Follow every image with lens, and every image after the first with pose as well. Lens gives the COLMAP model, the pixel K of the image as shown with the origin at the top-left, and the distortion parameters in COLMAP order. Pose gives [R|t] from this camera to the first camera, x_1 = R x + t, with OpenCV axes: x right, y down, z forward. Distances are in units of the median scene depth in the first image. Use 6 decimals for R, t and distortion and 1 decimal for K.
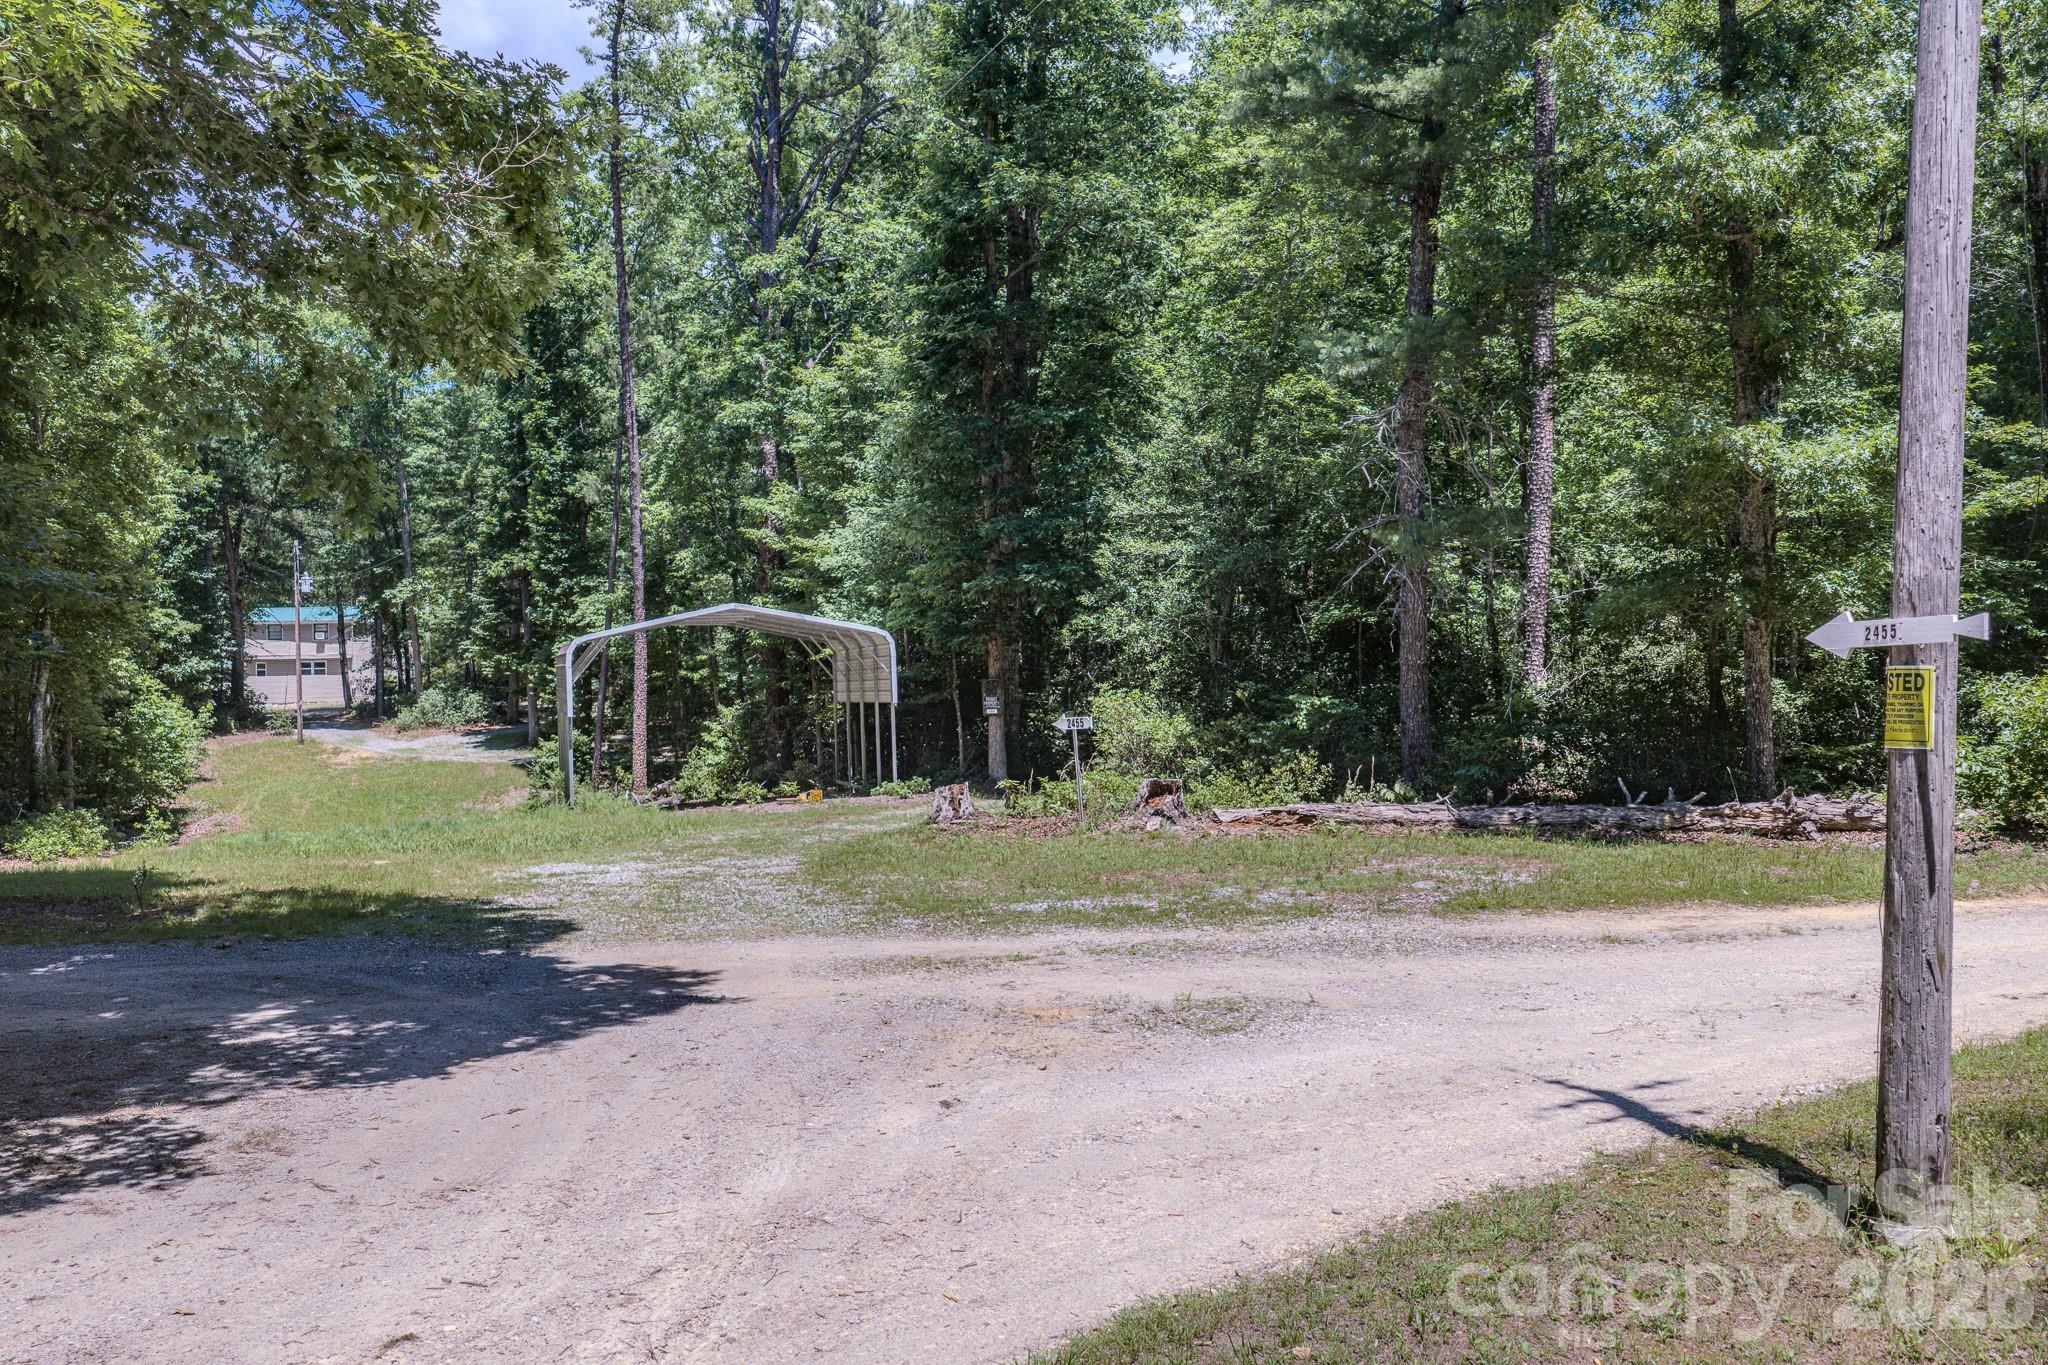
lens RADIAL K [[1730.5, 0, 1019.5], [0, 1730.5, 662.0], [0, 0, 1]] dist [0.012362, -0.004850]
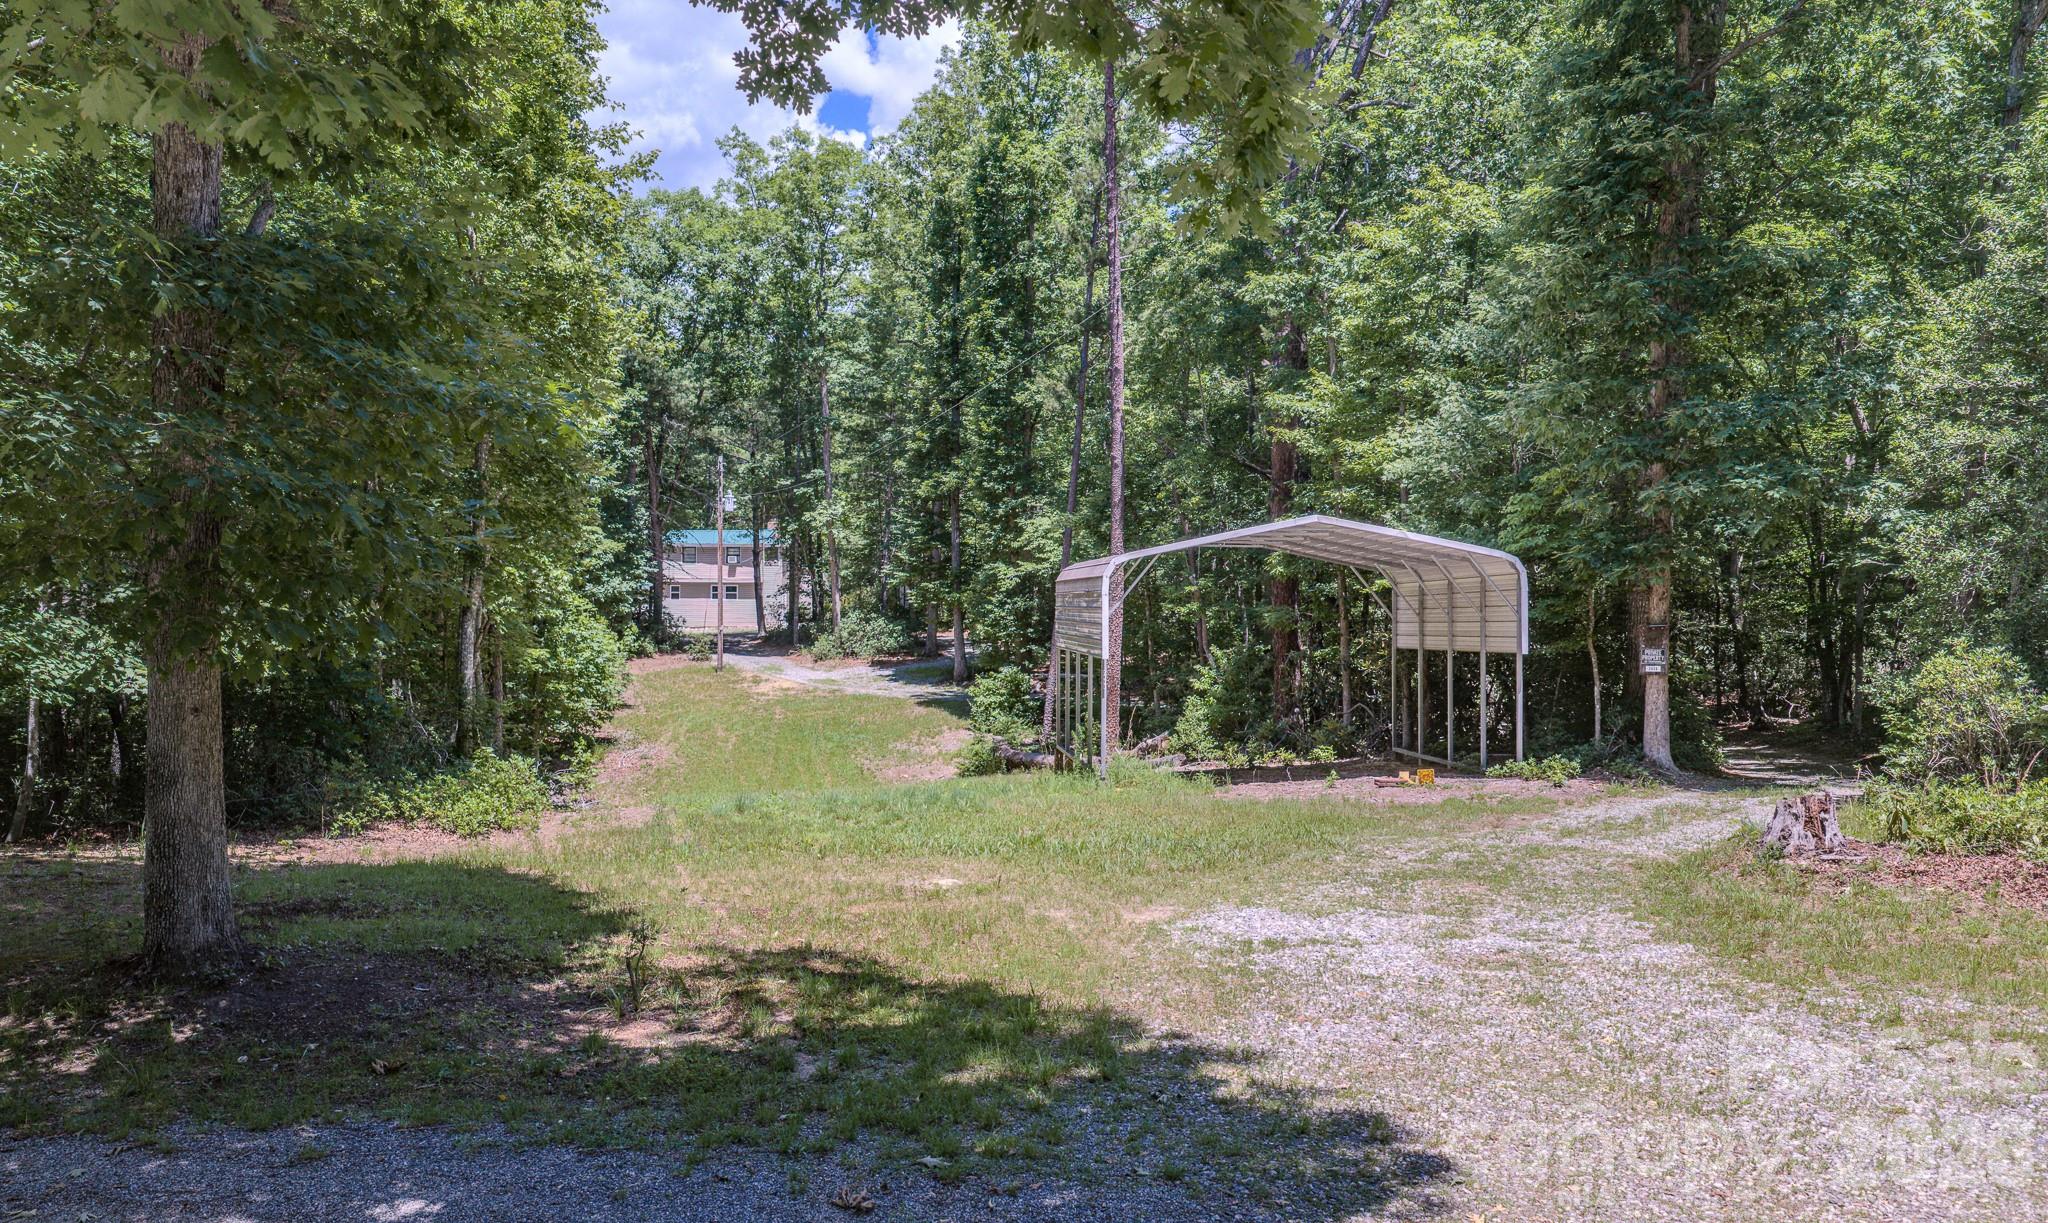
lens RADIAL K [[1693.4, 0, 1024.0], [0, 1693.4, 611.5], [0, 0, 1]] dist [0.084247, -0.001307]
pose [[0.980120, 0.026264, -0.196658, -0.071032], [-0.025003, 0.999648, 0.008892, 0.002320], [0.196823, -0.003798, 0.980432, 0.123604]]
